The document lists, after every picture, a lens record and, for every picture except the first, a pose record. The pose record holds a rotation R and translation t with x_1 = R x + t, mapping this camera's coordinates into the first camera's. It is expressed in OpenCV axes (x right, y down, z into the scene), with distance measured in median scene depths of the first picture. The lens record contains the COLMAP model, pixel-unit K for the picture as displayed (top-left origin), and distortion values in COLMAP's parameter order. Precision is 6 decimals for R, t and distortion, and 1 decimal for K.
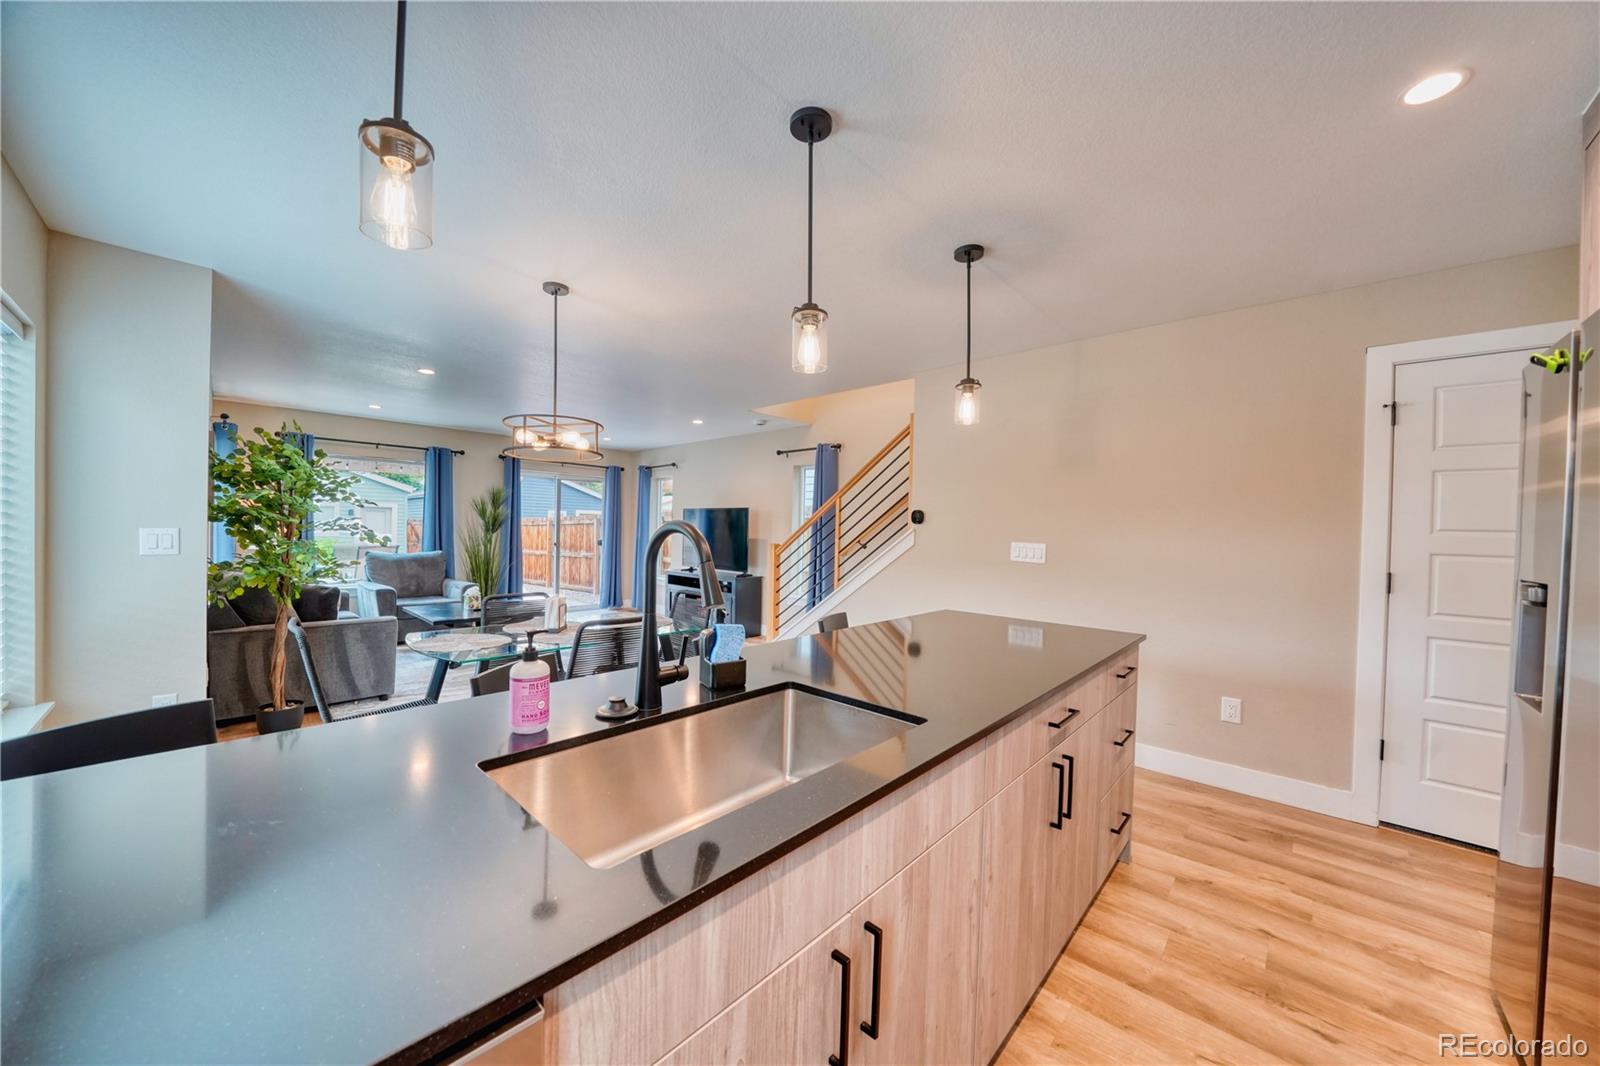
lens RADIAL K [[554.7, 0, 793.1], [0, 554.7, 537.6], [0, 0, 1]] dist [-0.023282, 0.002018]
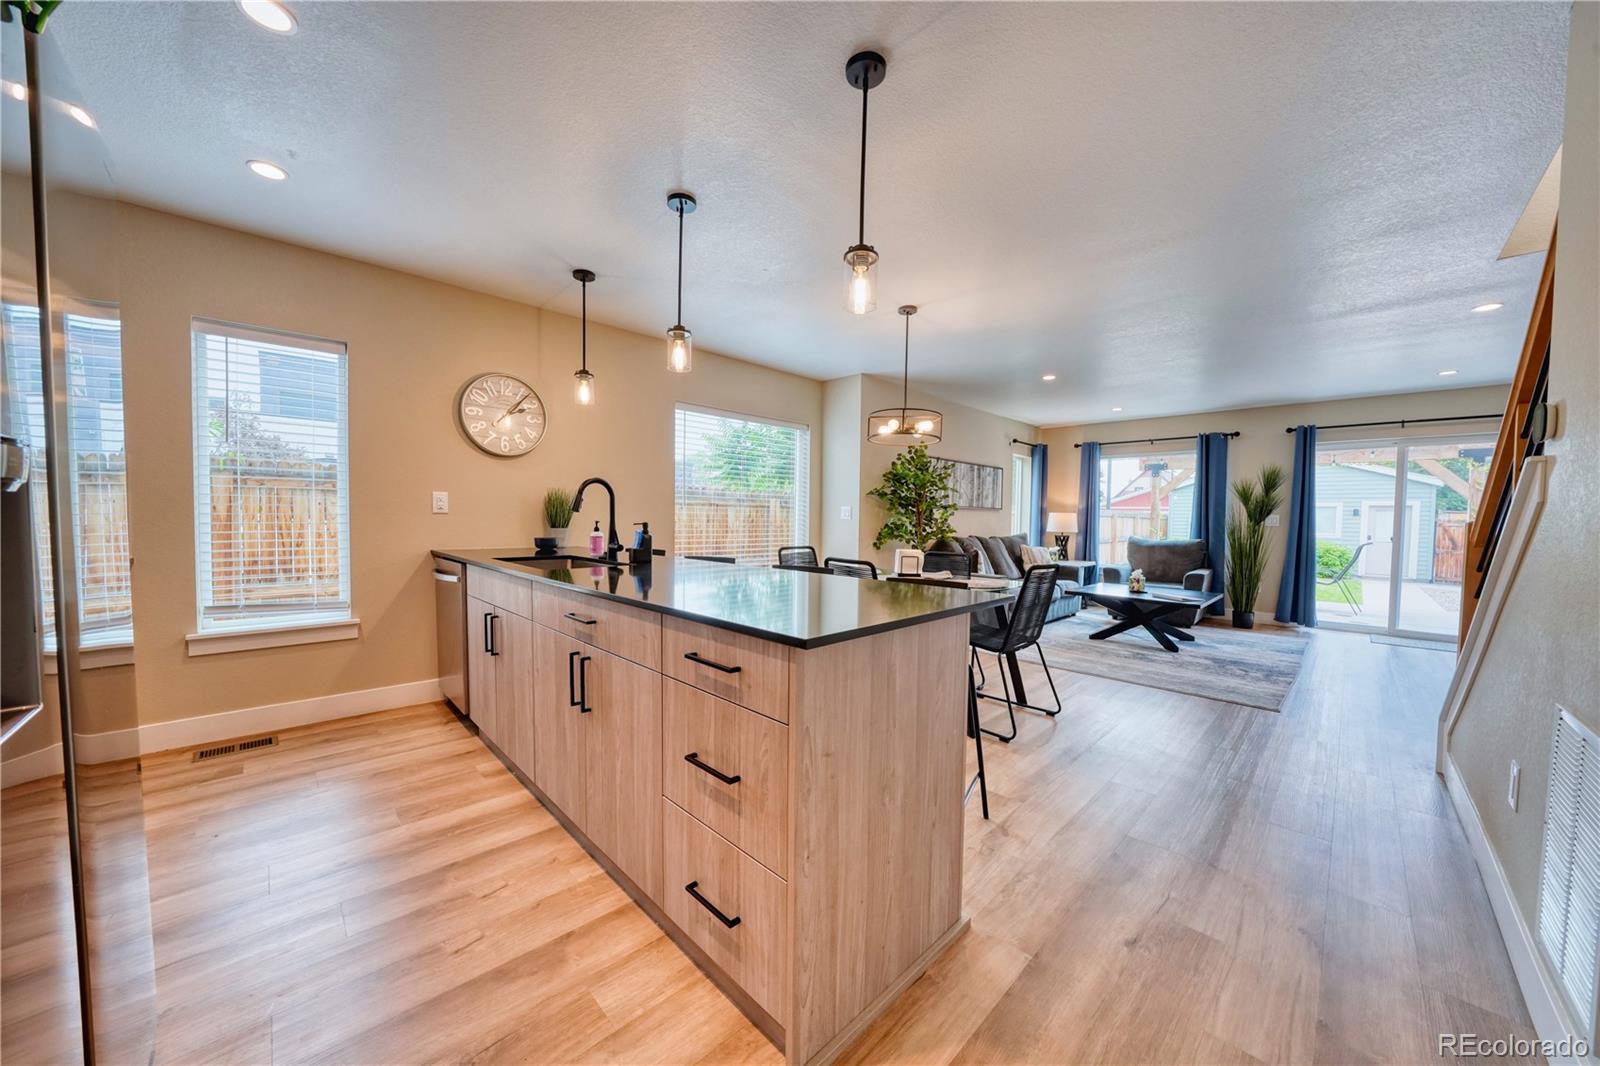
lens RADIAL K [[554.7, 0, 790.5], [0, 554.7, 539.3], [0, 0, 1]] dist [-0.023282, 0.002018]
pose [[-0.050498, 0.017100, -0.998578, 0.336671], [-0.031240, 0.999337, 0.018693, 0.027317], [0.998235, 0.032139, -0.049930, 0.308980]]
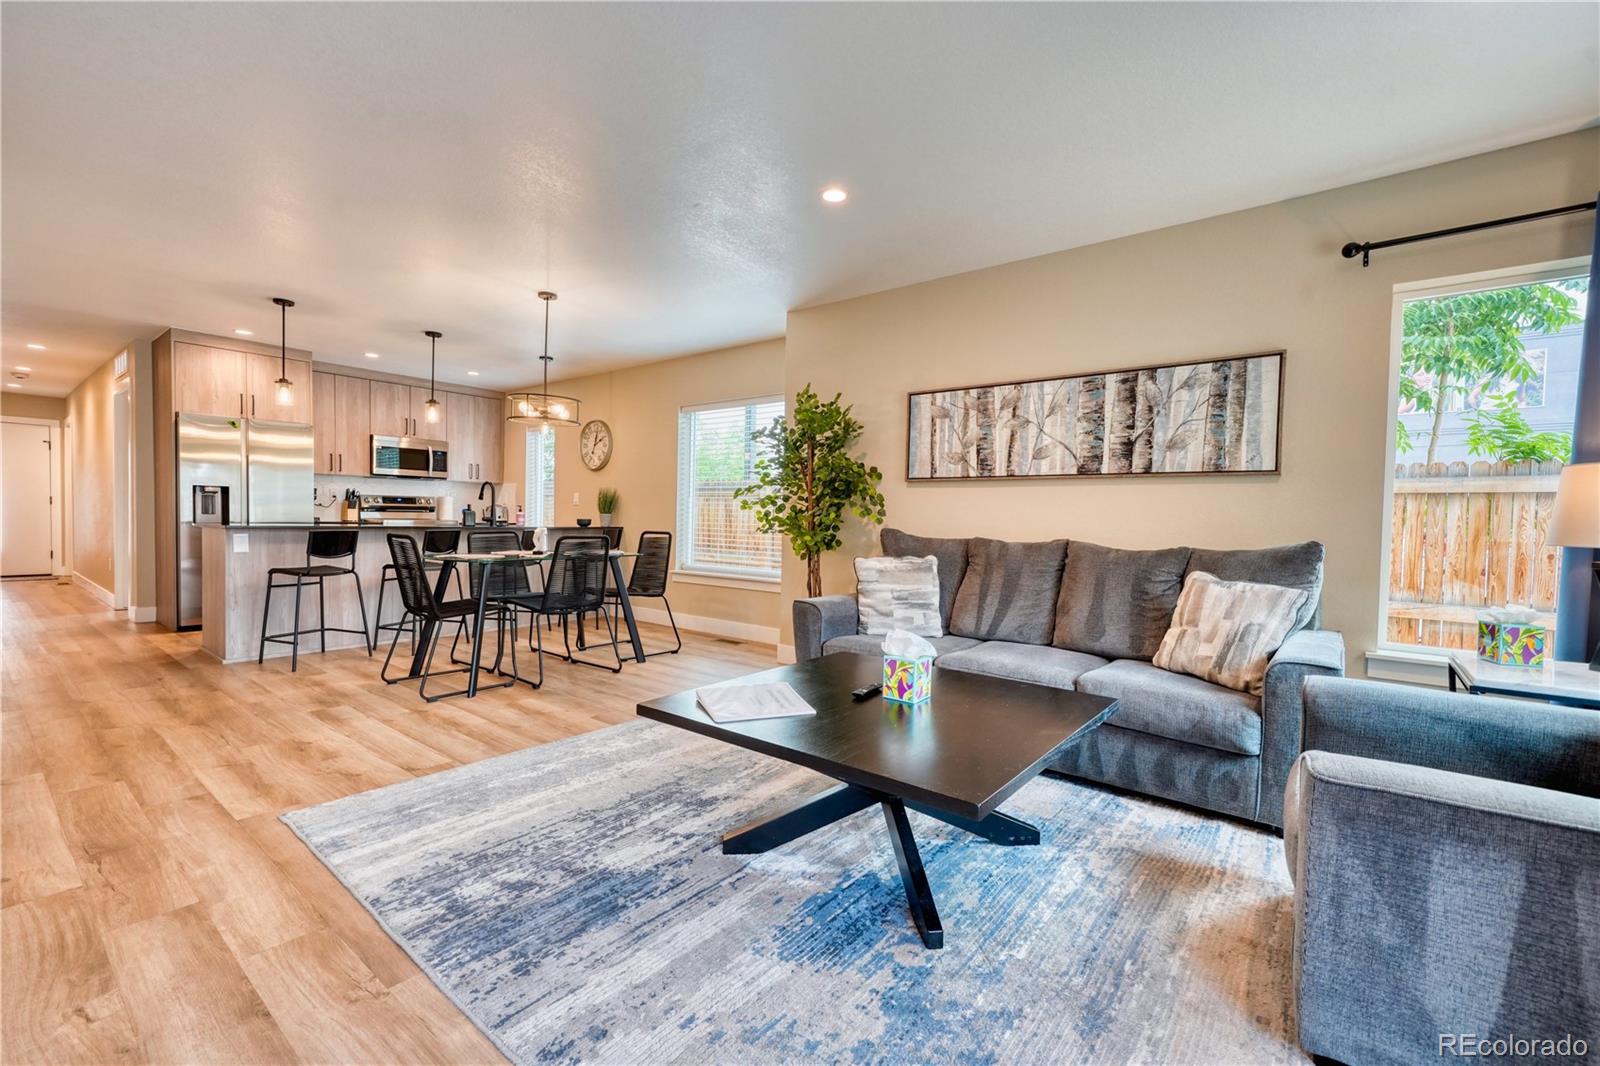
lens RADIAL K [[675.4, 0, 790.2], [0, 675.4, 535.4], [0, 0, 1]] dist [0.000851, 0.001483]
pose [[-0.996469, -0.037827, -0.074953, -0.358731], [-0.041005, 0.998304, 0.041331, 0.013906], [0.073263, 0.044259, -0.996330, 1.039428]]
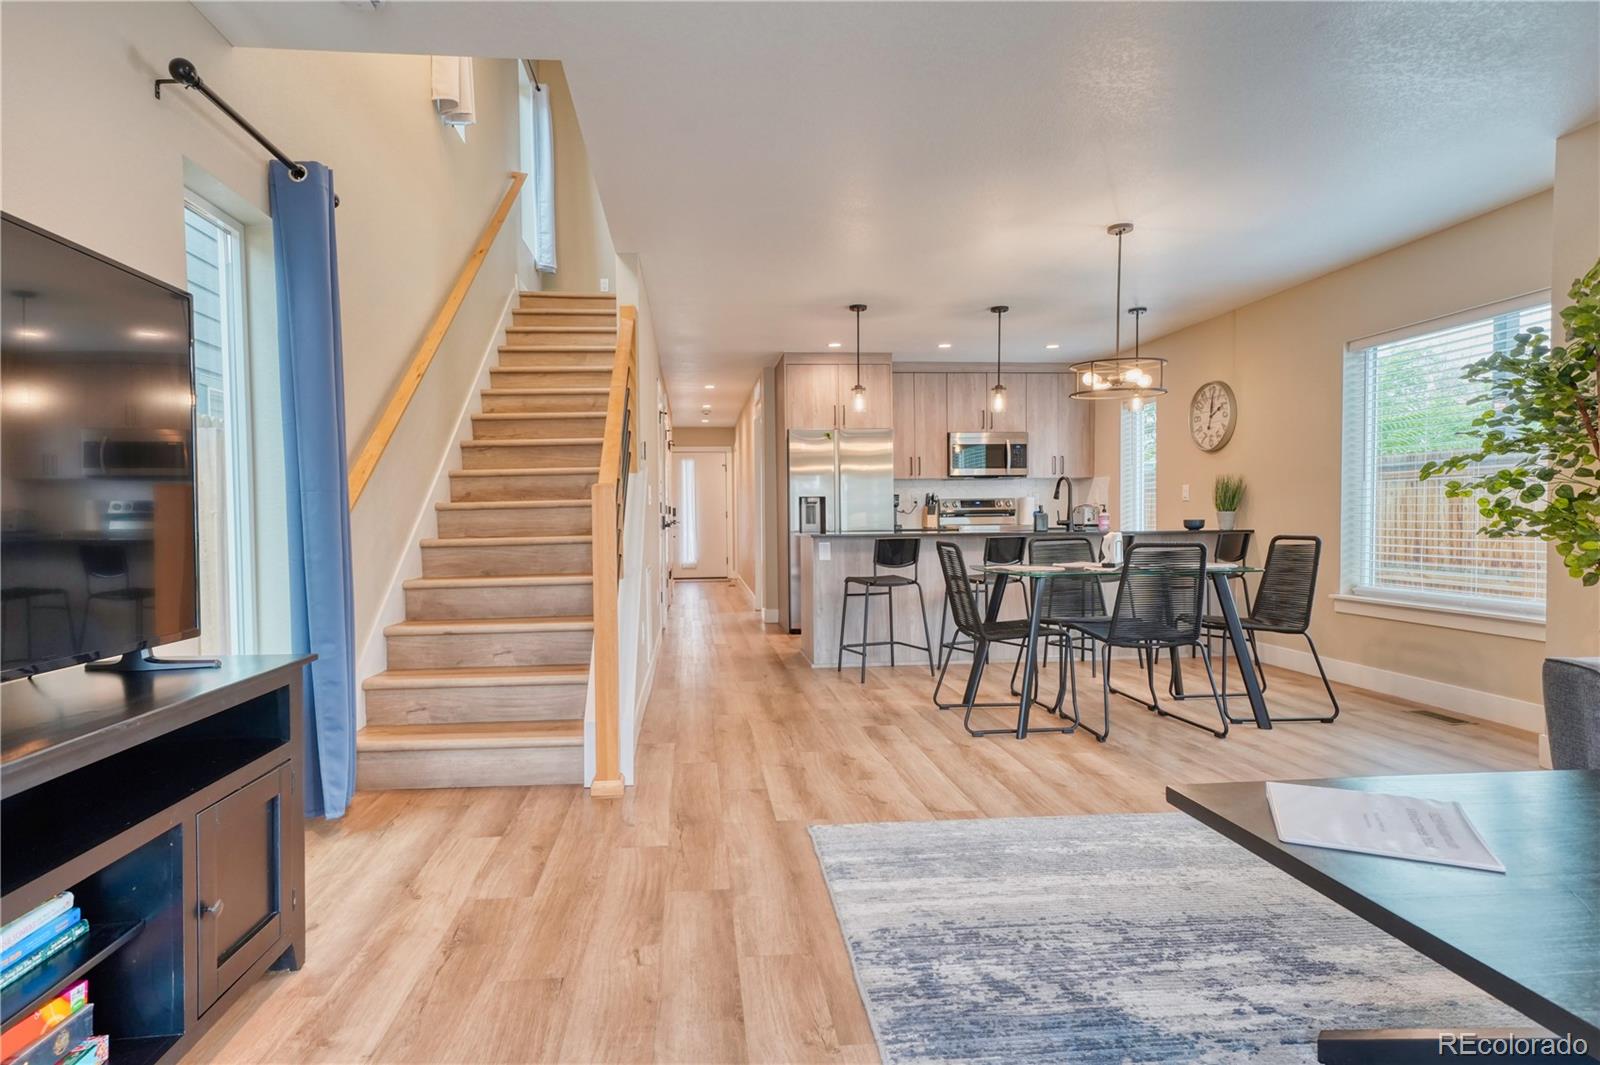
lens RADIAL K [[849.9, 0, 768.8], [0, 849.9, 536.2], [0, 0, 1]] dist [0.008897, 0.003617]
pose [[-0.747301, -0.028142, 0.663889, -0.394828], [0.005856, 0.998785, 0.048931, 0.013706], [-0.664460, 0.040454, -0.746229, 1.013578]]
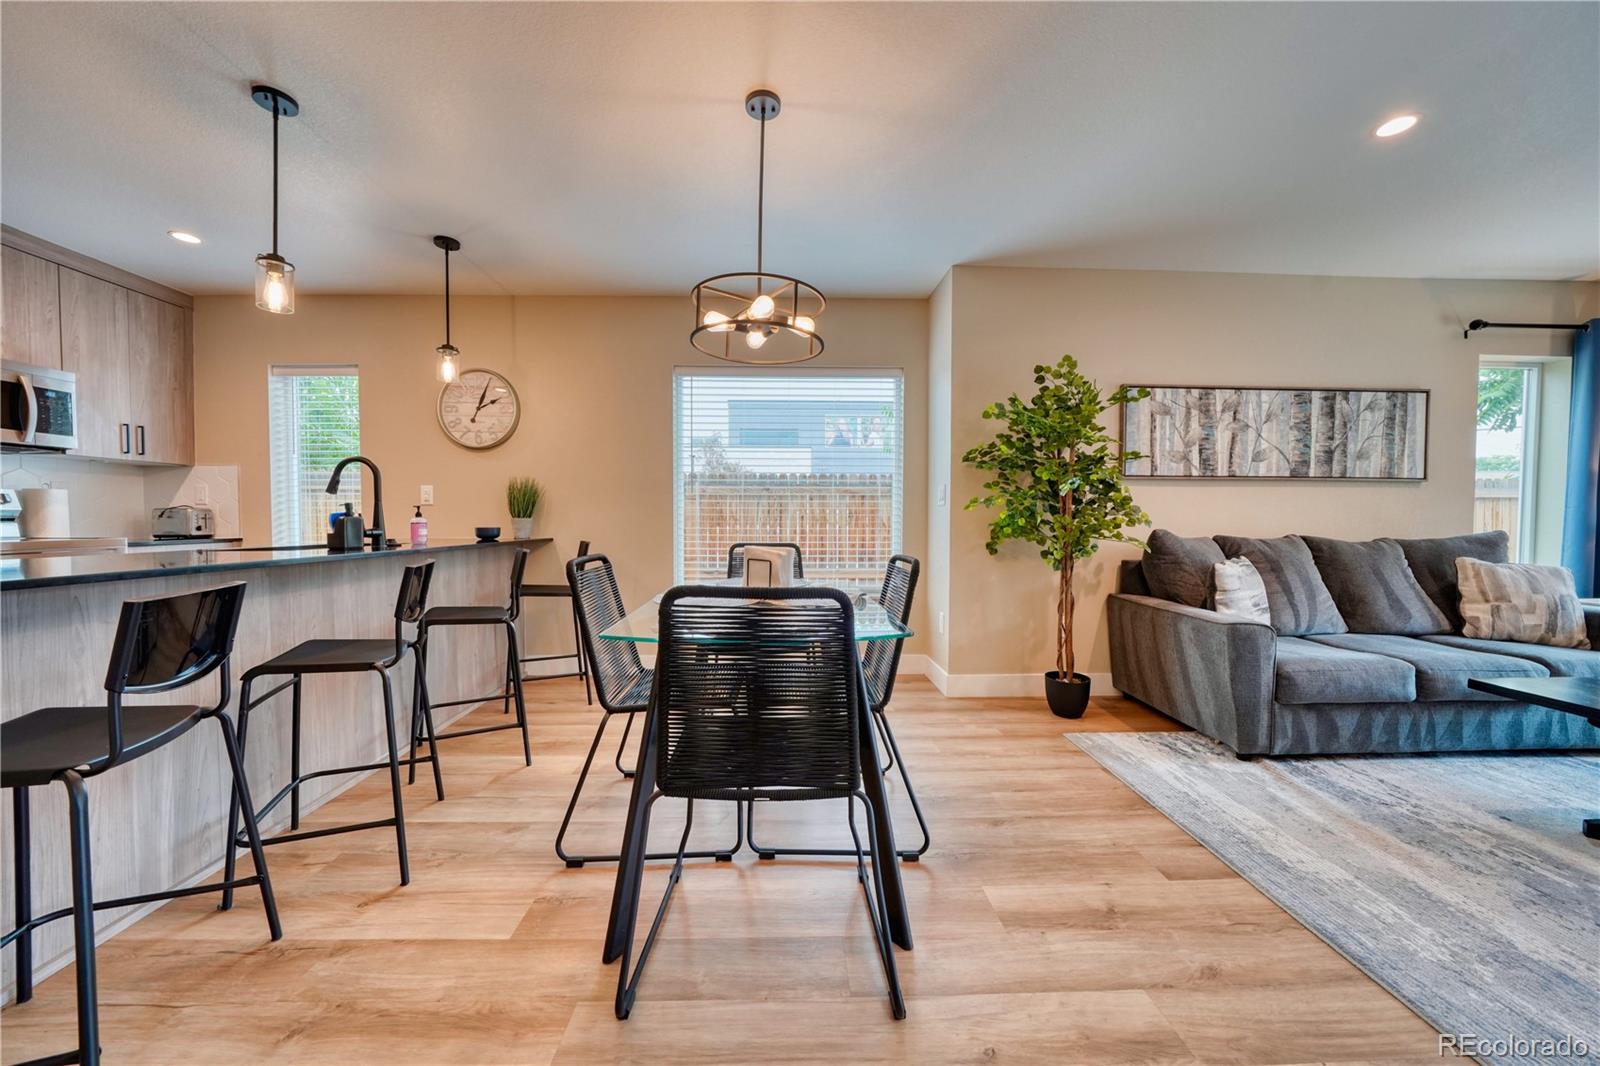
lens RADIAL K [[554.7, 0, 788.1], [0, 554.7, 542.2], [0, 0, 1]] dist [-0.023282, 0.002018]
pose [[-0.713976, 0.006911, -0.700136, 0.007359], [-0.027833, 0.998881, 0.038243, 0.029370], [0.699617, 0.046792, -0.712985, 0.591978]]
